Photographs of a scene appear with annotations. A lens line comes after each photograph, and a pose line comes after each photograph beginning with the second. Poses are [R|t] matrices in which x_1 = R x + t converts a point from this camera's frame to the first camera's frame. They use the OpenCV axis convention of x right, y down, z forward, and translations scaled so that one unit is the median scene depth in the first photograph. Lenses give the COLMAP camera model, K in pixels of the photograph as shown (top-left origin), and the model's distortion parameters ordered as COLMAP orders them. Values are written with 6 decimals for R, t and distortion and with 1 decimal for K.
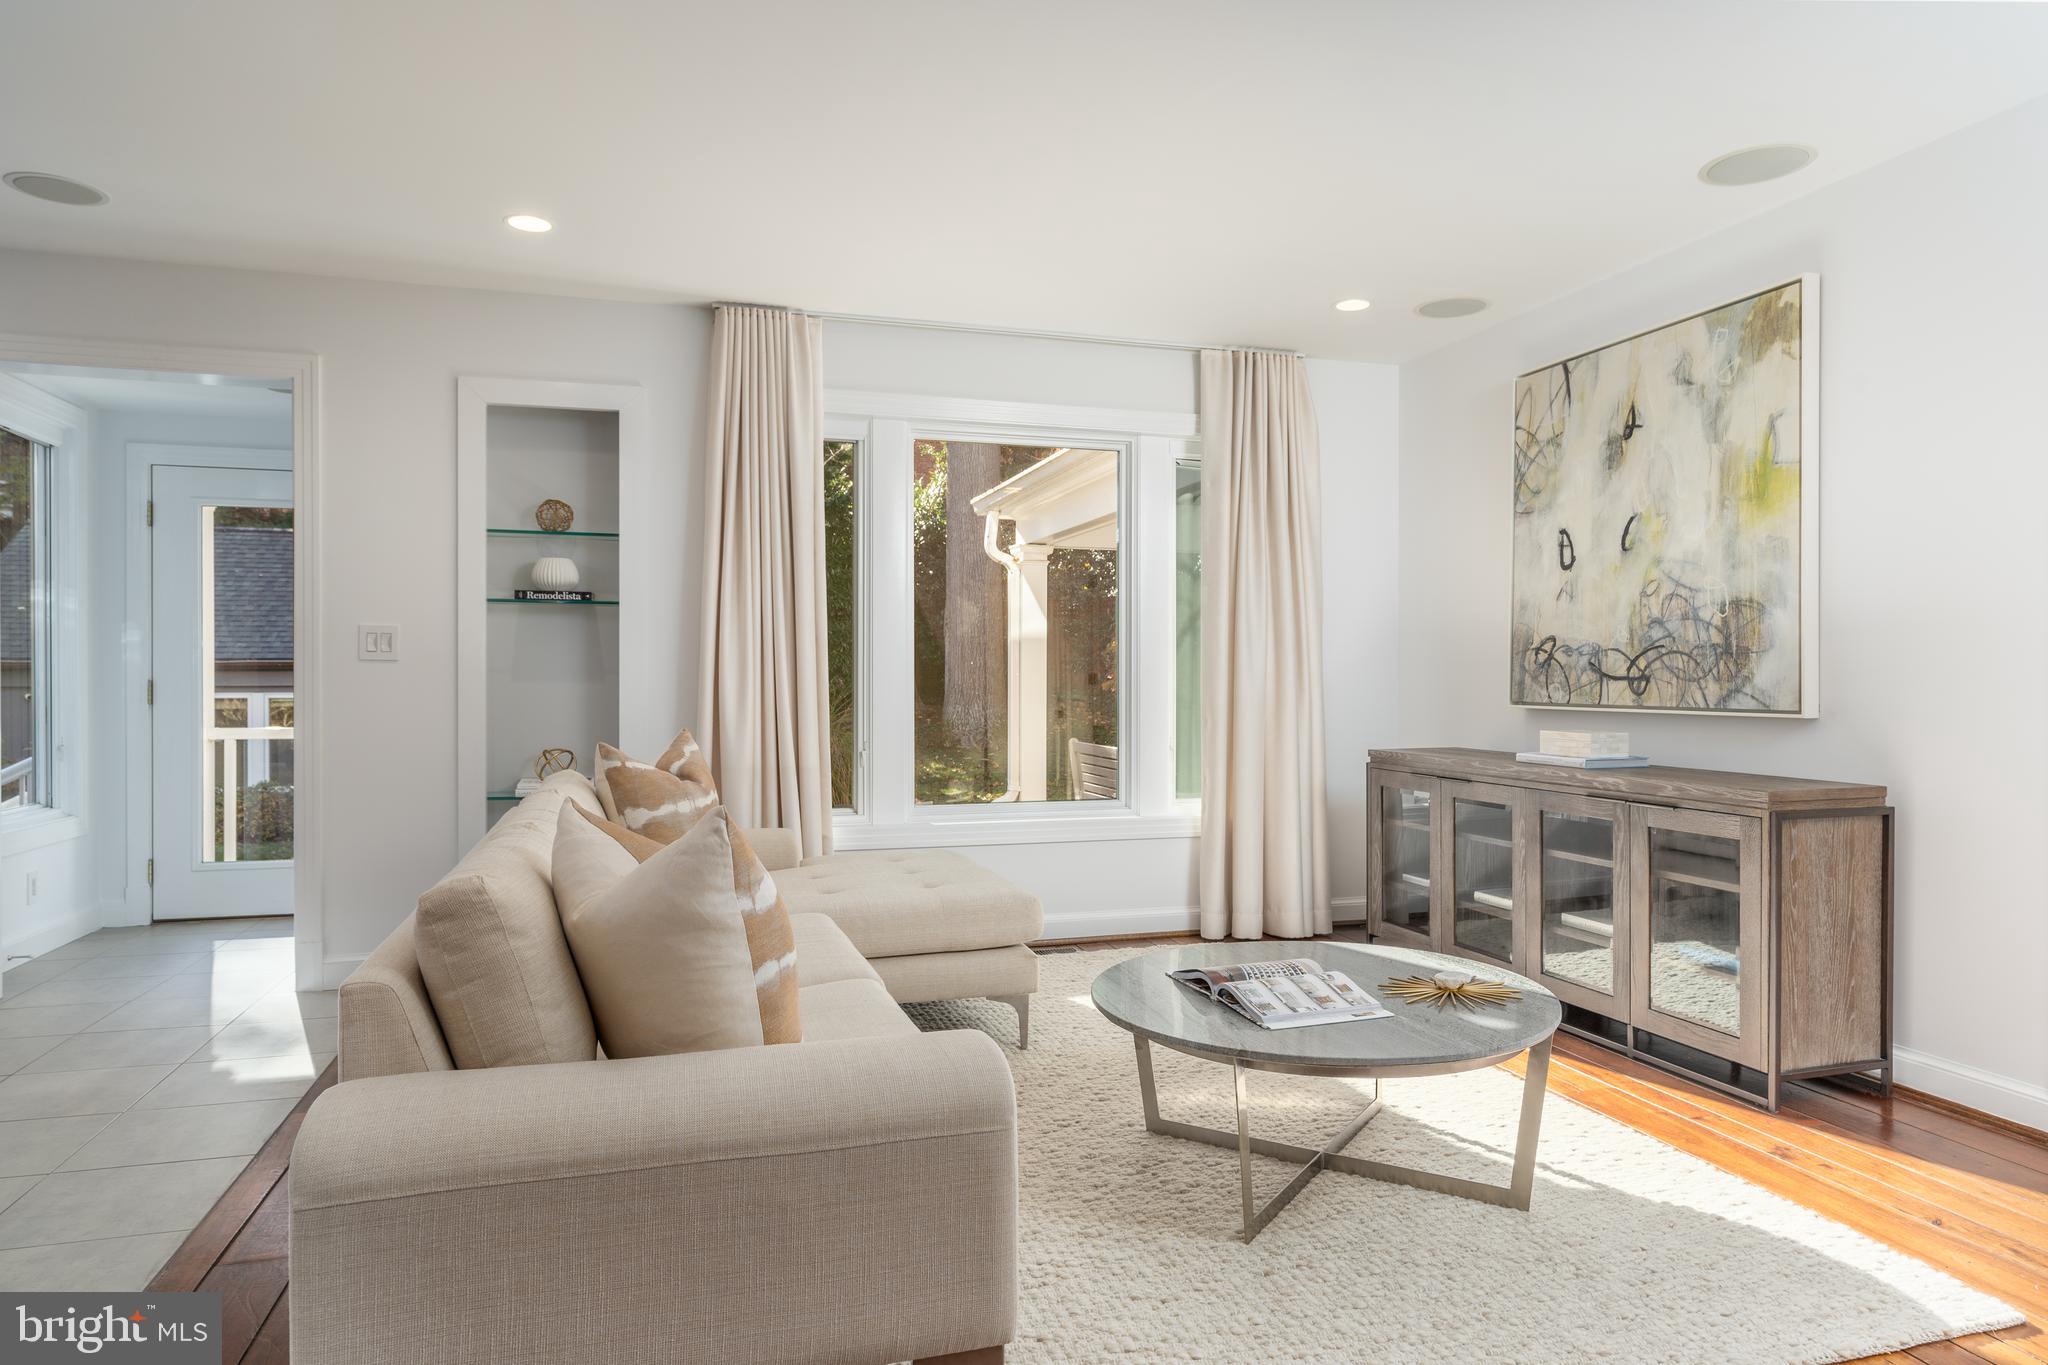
lens RADIAL K [[1265.2, 0, 1075.0], [0, 1265.2, 691.3], [0, 0, 1]] dist [-0.000417, -0.000736]
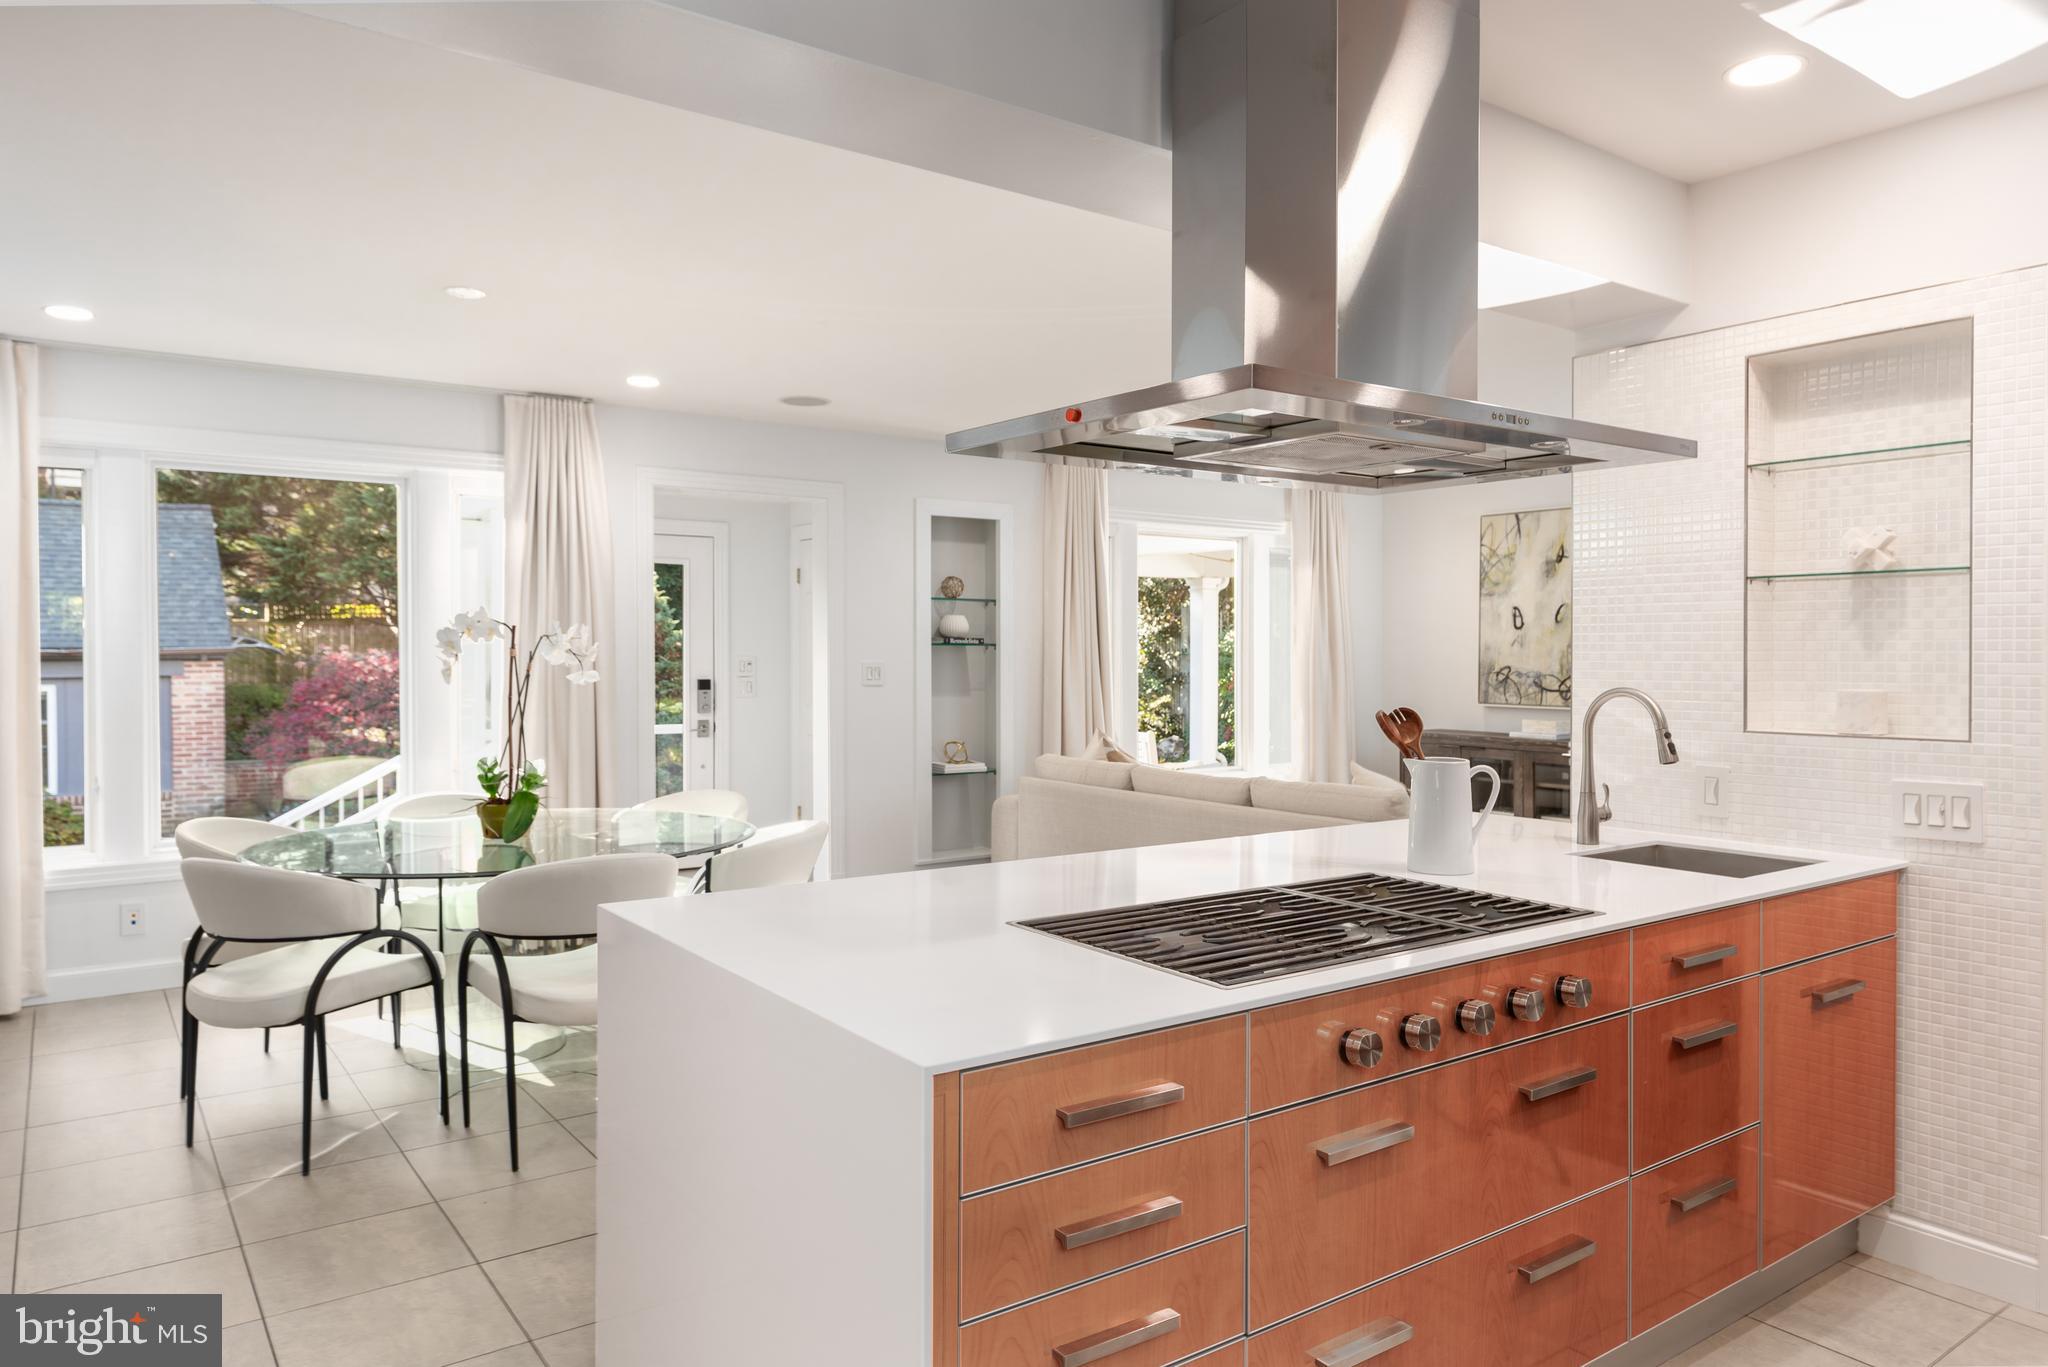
lens RADIAL K [[1327.4, 0, 1130.5], [0, 1327.4, 671.3], [0, 0, 1]] dist [0.000980, 0.004144]
pose [[0.935875, -0.003142, 0.352317, -0.809607], [0.001165, 0.999982, 0.005824, -0.049310], [-0.352329, -0.005040, 0.935863, -0.584956]]
